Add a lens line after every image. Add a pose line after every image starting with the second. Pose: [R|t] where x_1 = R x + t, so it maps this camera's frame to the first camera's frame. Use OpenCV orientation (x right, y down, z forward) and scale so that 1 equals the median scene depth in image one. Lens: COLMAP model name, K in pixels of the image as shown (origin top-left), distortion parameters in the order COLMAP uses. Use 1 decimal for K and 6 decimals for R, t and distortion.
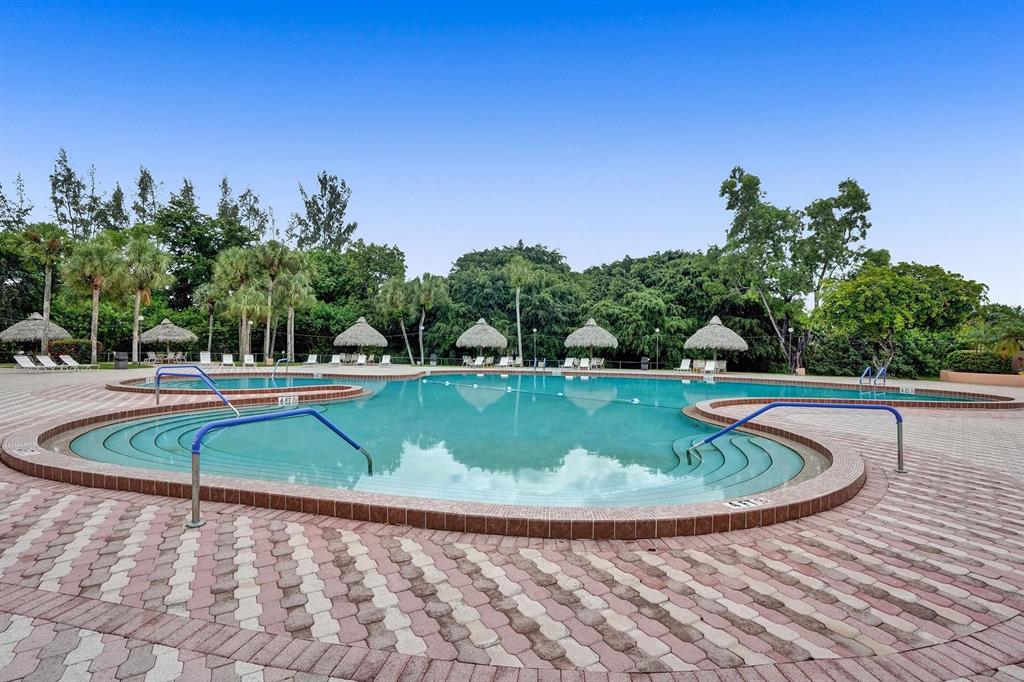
lens RADIAL K [[488.3, 0, 512.0], [0, 488.3, 341.0], [0, 0, 1]] dist [-0.025357, 0.000265]
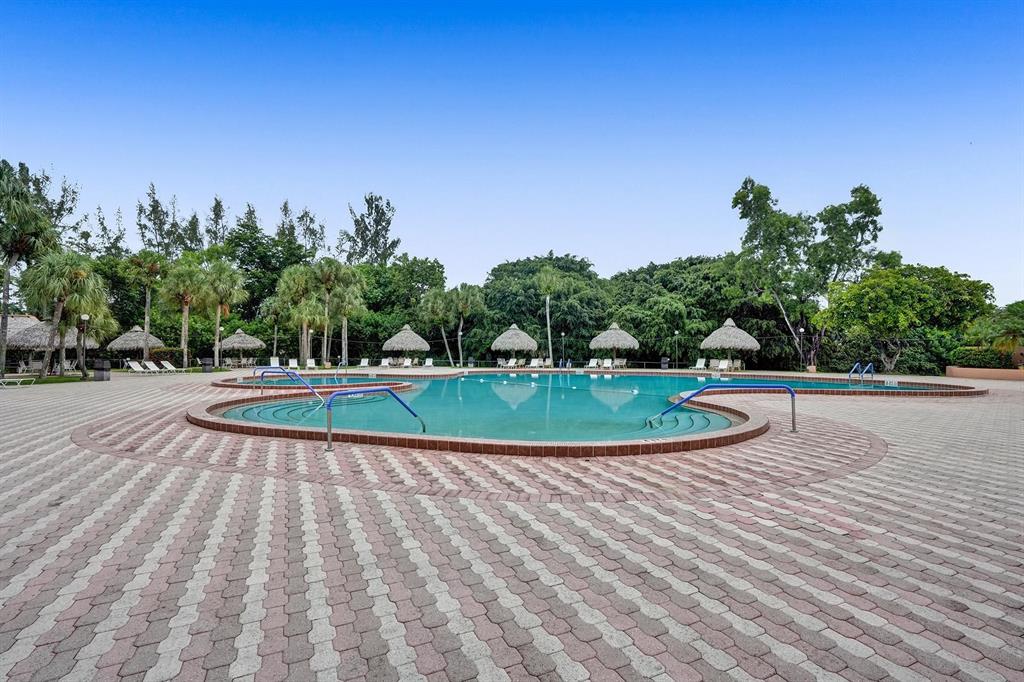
lens RADIAL K [[488.3, 0, 512.0], [0, 488.3, 341.0], [0, 0, 1]] dist [-0.025357, 0.000265]
pose [[0.996739, -0.014138, -0.079442, 0.020648], [0.013492, 0.999871, -0.008667, 0.001473], [0.079555, 0.007567, 0.996802, -0.098182]]
